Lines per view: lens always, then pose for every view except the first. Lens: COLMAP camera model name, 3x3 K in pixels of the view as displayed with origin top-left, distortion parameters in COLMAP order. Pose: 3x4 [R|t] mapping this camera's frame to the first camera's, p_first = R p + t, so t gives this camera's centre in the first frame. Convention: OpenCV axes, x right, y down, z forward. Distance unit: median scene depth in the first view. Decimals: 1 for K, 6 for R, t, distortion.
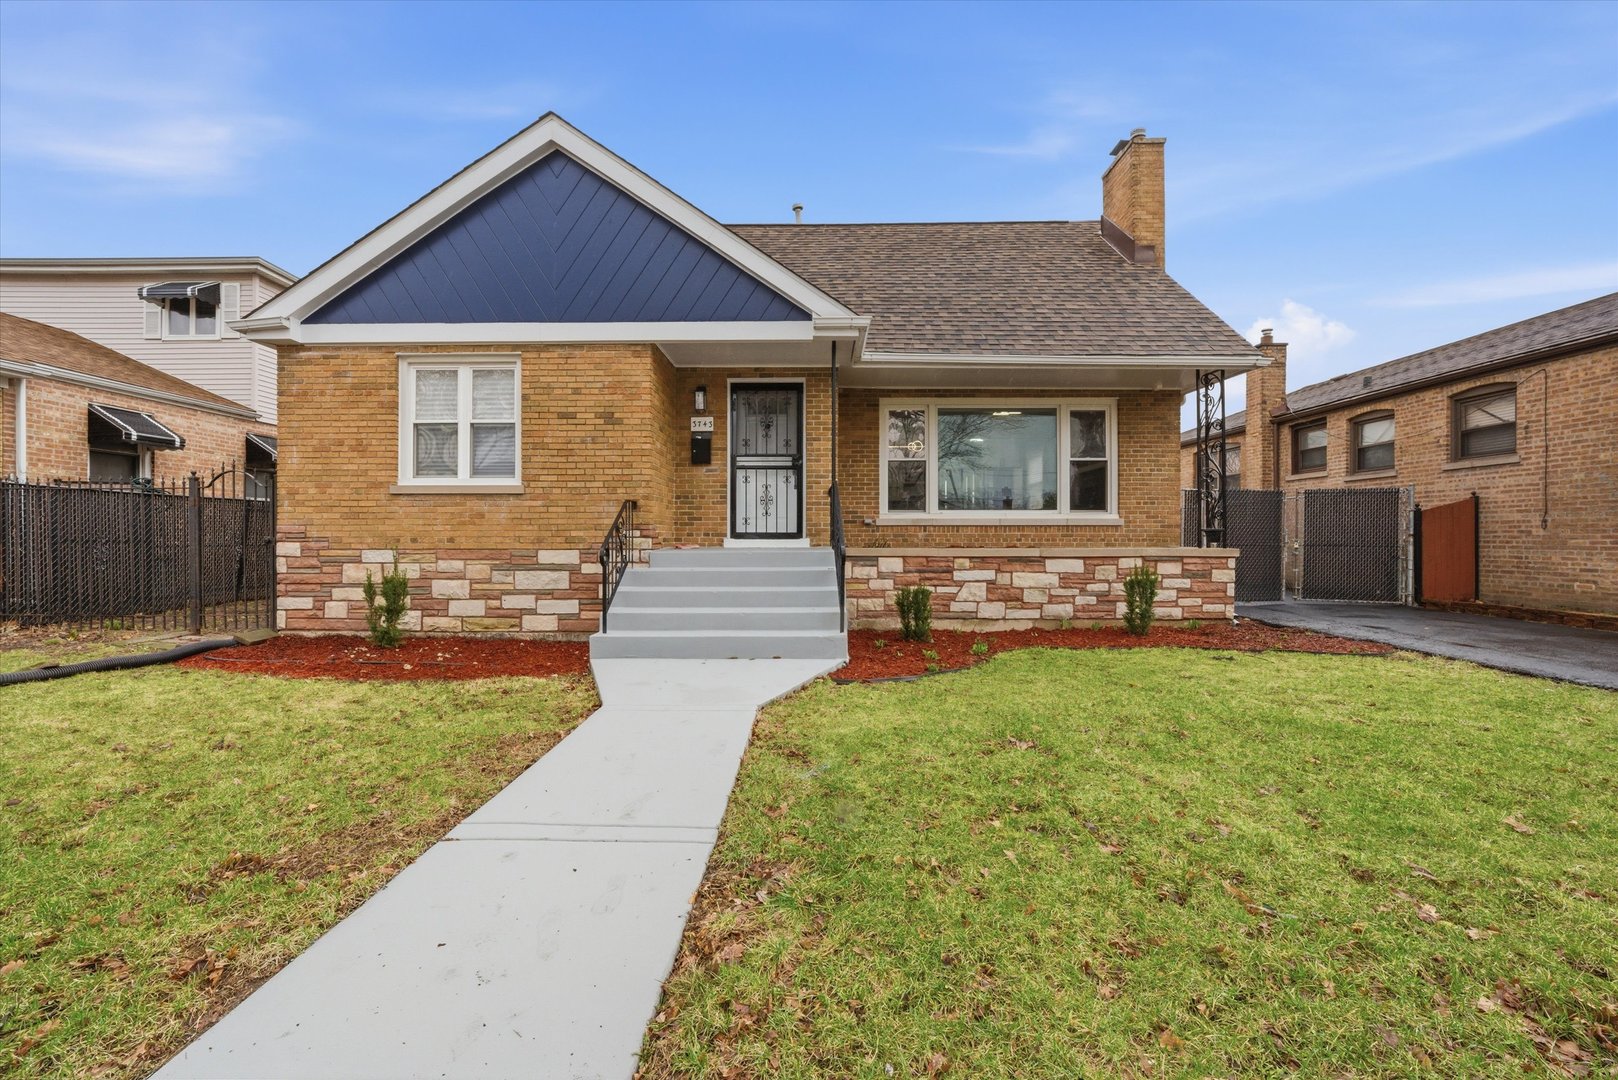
lens RADIAL K [[641.6, 0, 809.1], [0, 641.6, 543.4], [0, 0, 1]] dist [-0.011805, 0.000262]
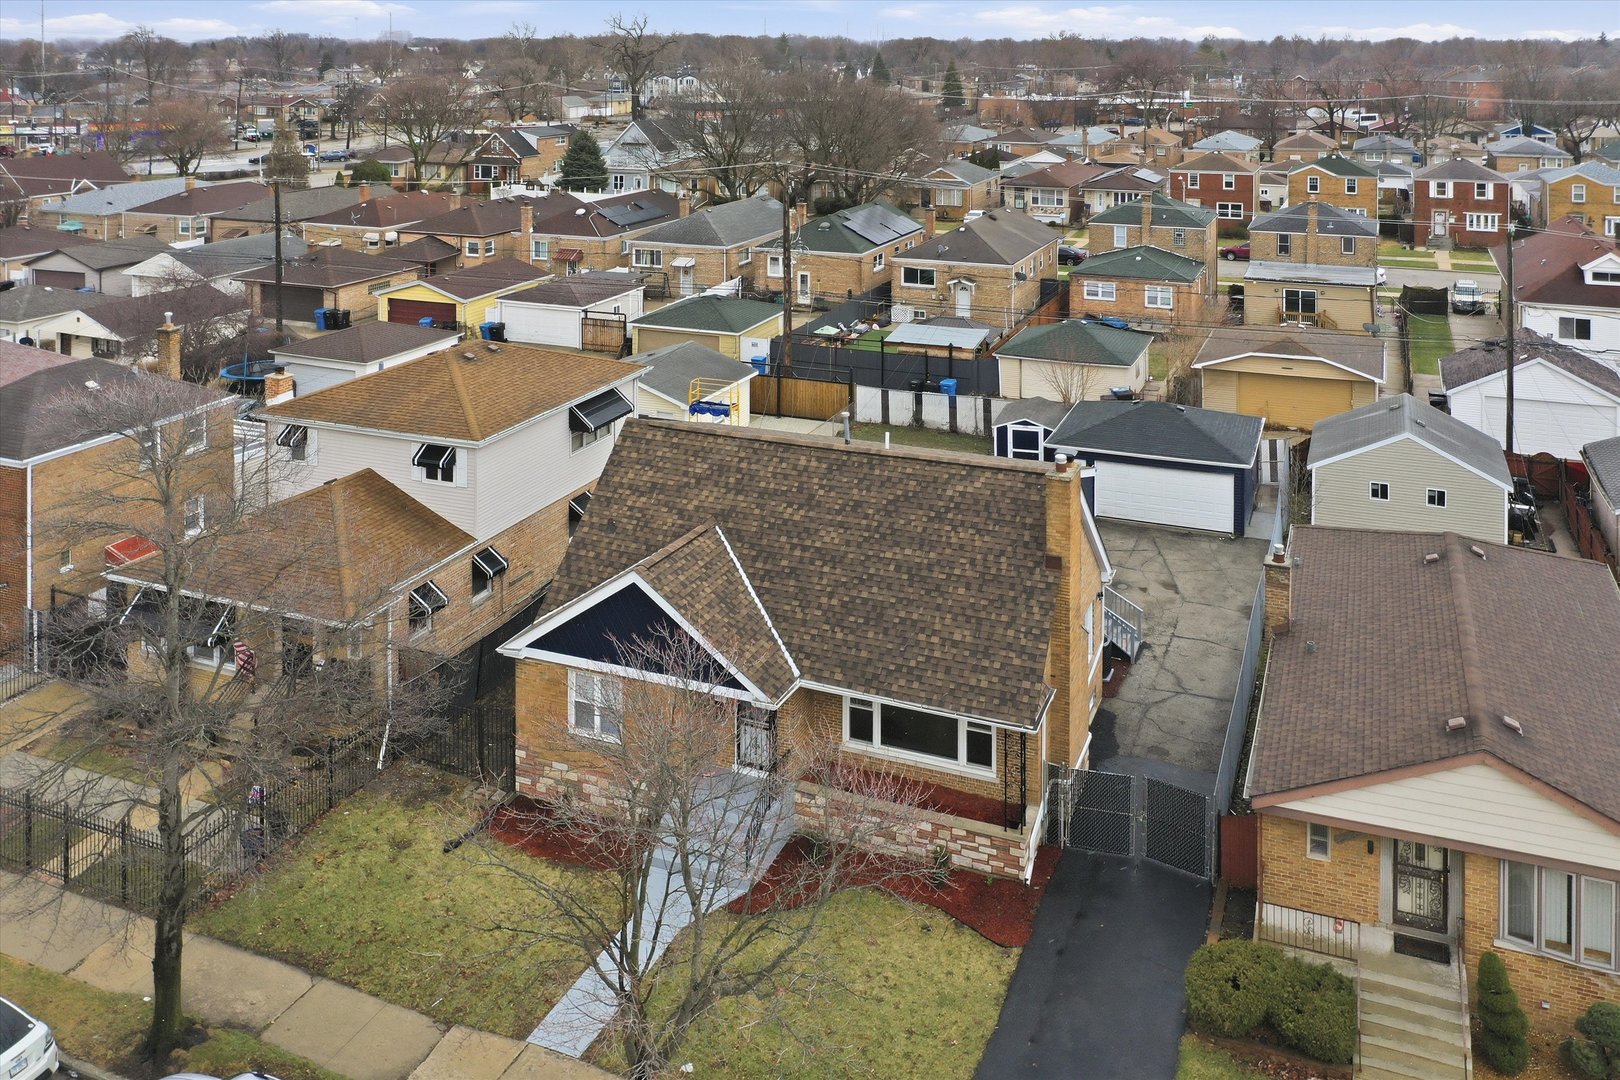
lens RADIAL K [[1382.3, 0, 808.3], [0, 1382.3, 105.9], [0, 0, 1]] dist [-0.007522, 0.006038]
pose [[0.925577, 0.015982, -0.378222, 1.431419], [-0.002146, 0.999314, 0.036974, -1.917484], [0.378553, -0.033411, 0.924976, -2.286928]]
